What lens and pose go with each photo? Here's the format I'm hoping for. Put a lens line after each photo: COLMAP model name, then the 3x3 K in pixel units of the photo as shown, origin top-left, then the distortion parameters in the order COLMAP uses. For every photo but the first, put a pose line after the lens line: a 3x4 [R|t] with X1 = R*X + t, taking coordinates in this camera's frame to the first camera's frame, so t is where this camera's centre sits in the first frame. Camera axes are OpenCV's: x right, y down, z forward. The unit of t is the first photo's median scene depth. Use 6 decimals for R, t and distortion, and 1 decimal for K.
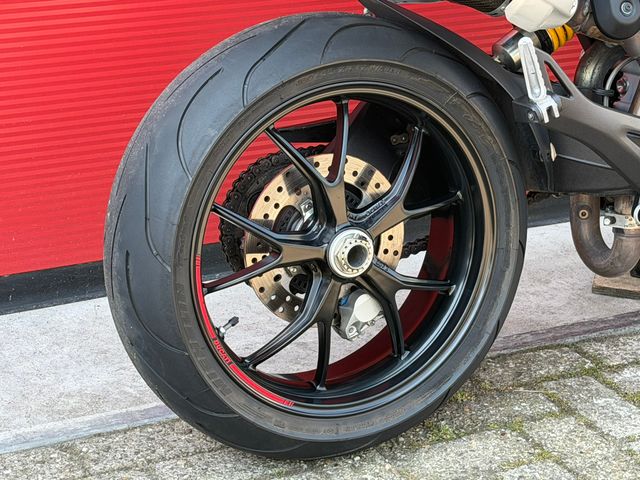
lens RADIAL K [[1722.0, 0, 323.6], [0, 1722.0, 243.5], [0, 0, 1]] dist [0.137670, 0.000000]
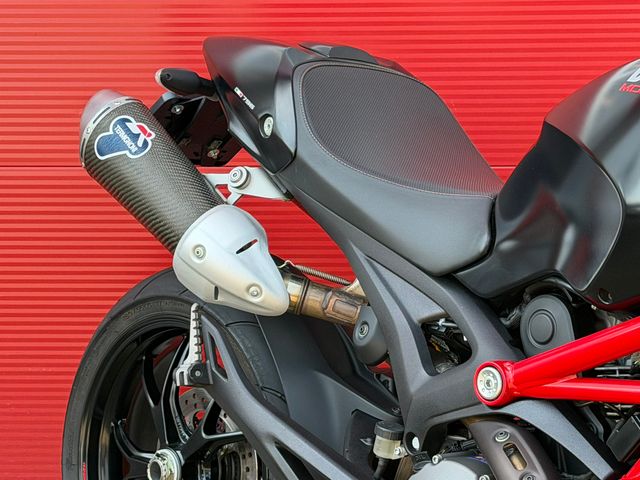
lens RADIAL K [[1722.0, 0, 323.9], [0, 1722.0, 242.1], [0, 0, 1]] dist [0.137670, 0.000000]
pose [[0.245563, 0.153630, -0.957129, 0.981964], [-0.376527, 0.924953, 0.051863, -0.206282], [0.893267, 0.347649, 0.284980, 0.661945]]
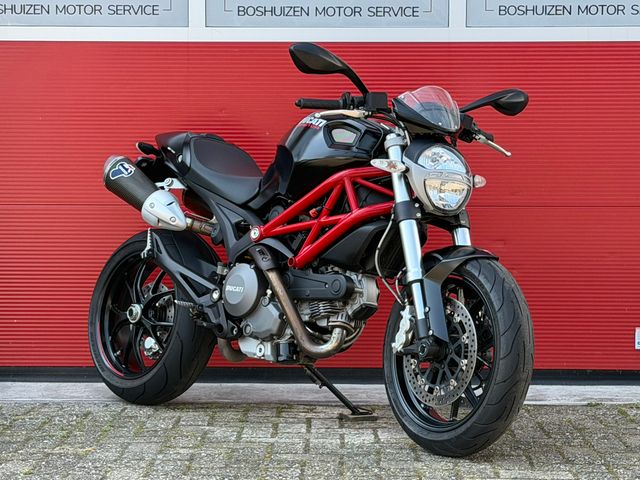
lens RADIAL K [[1722.0, 0, 322.9], [0, 1722.0, 233.8], [0, 0, 1]] dist [0.137670, 0.000000]
pose [[0.273444, -0.022175, -0.961632, 2.380330], [-0.383526, 0.914315, -0.130141, 0.114780], [0.882120, 0.404397, 0.241509, 0.522060]]
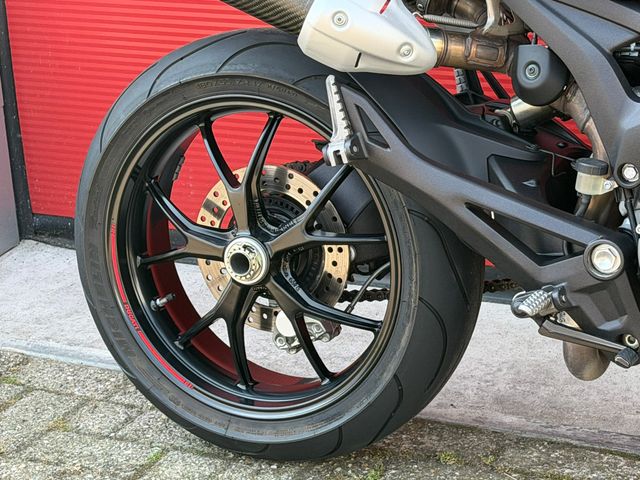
lens RADIAL K [[1722.0, 0, 319.5], [0, 1722.0, 238.6], [0, 0, 1]] dist [0.137670, 0.000000]
pose [[0.604728, 0.215636, -0.766684, 0.759847], [-0.224069, 0.969830, 0.096036, -0.106313], [0.764262, 0.113714, 0.634801, 0.343156]]
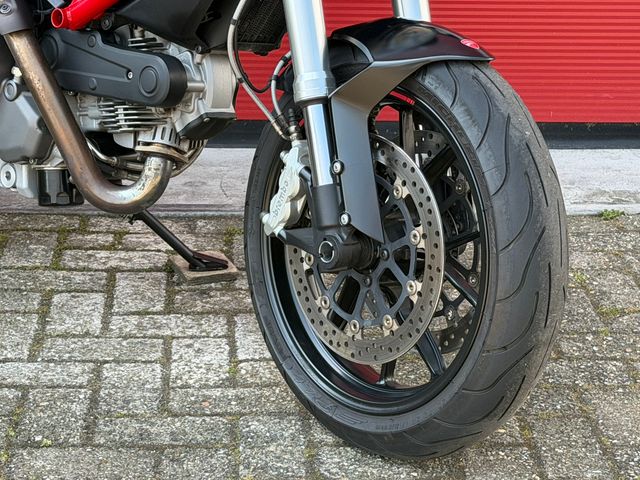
lens RADIAL K [[1722.0, 0, 321.7], [0, 1722.0, 245.9], [0, 0, 1]] dist [0.137670, 0.000000]
pose [[0.340972, 0.259009, -0.903688, 1.365042], [-0.386073, 0.915069, 0.116601, -0.172314], [0.857138, 0.309132, 0.412010, 0.761631]]
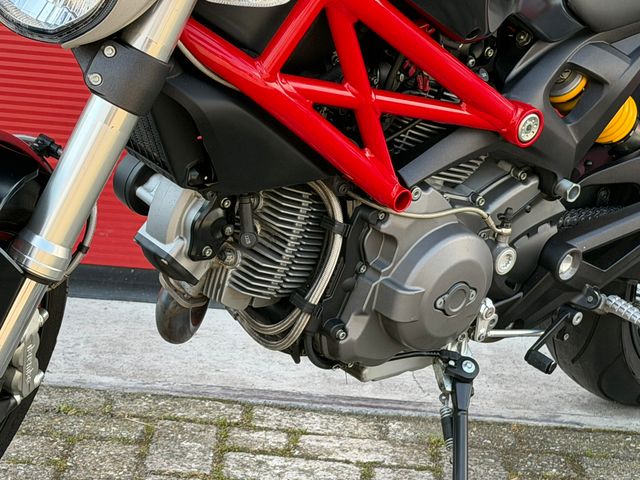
lens RADIAL K [[1722.0, 0, 307.3], [0, 1722.0, 249.4], [0, 0, 1]] dist [0.137670, 0.000000]
pose [[0.287449, 0.209138, -0.934684, 1.054736], [-0.450277, 0.890813, 0.060846, -0.130533], [0.845354, 0.403377, 0.350234, 0.772786]]
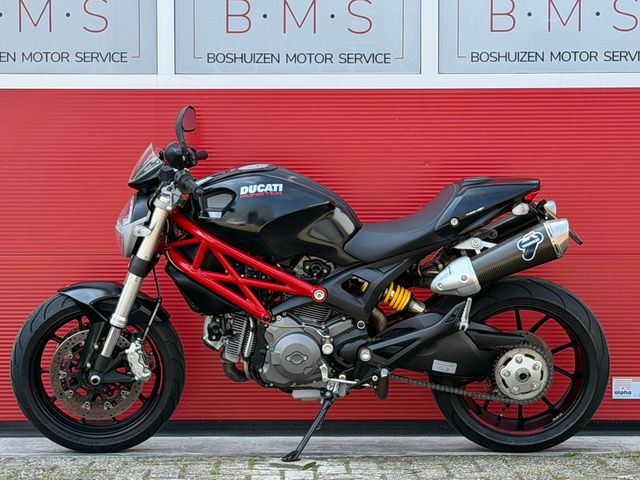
lens RADIAL K [[1722.0, 0, 320.2], [0, 1722.0, 241.3], [0, 0, 1]] dist [0.137670, 0.000000]
pose [[-0.437876, -0.049586, -0.897667, 2.338735], [-0.396021, 0.907027, 0.143074, -0.569906], [0.807113, 0.418144, -0.416802, 2.049225]]
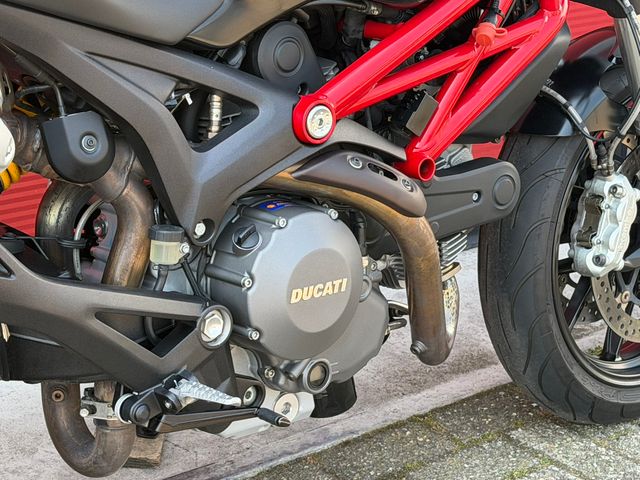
lens RADIAL K [[1722.0, 0, 321.2], [0, 1722.0, 239.6], [0, 0, 1]] dist [0.137670, 0.000000]
pose [[0.968657, -0.046977, 0.243920, 0.082551], [0.047916, 0.998849, 0.002086, -0.085396], [-0.243737, 0.009667, 0.969793, 0.233709]]
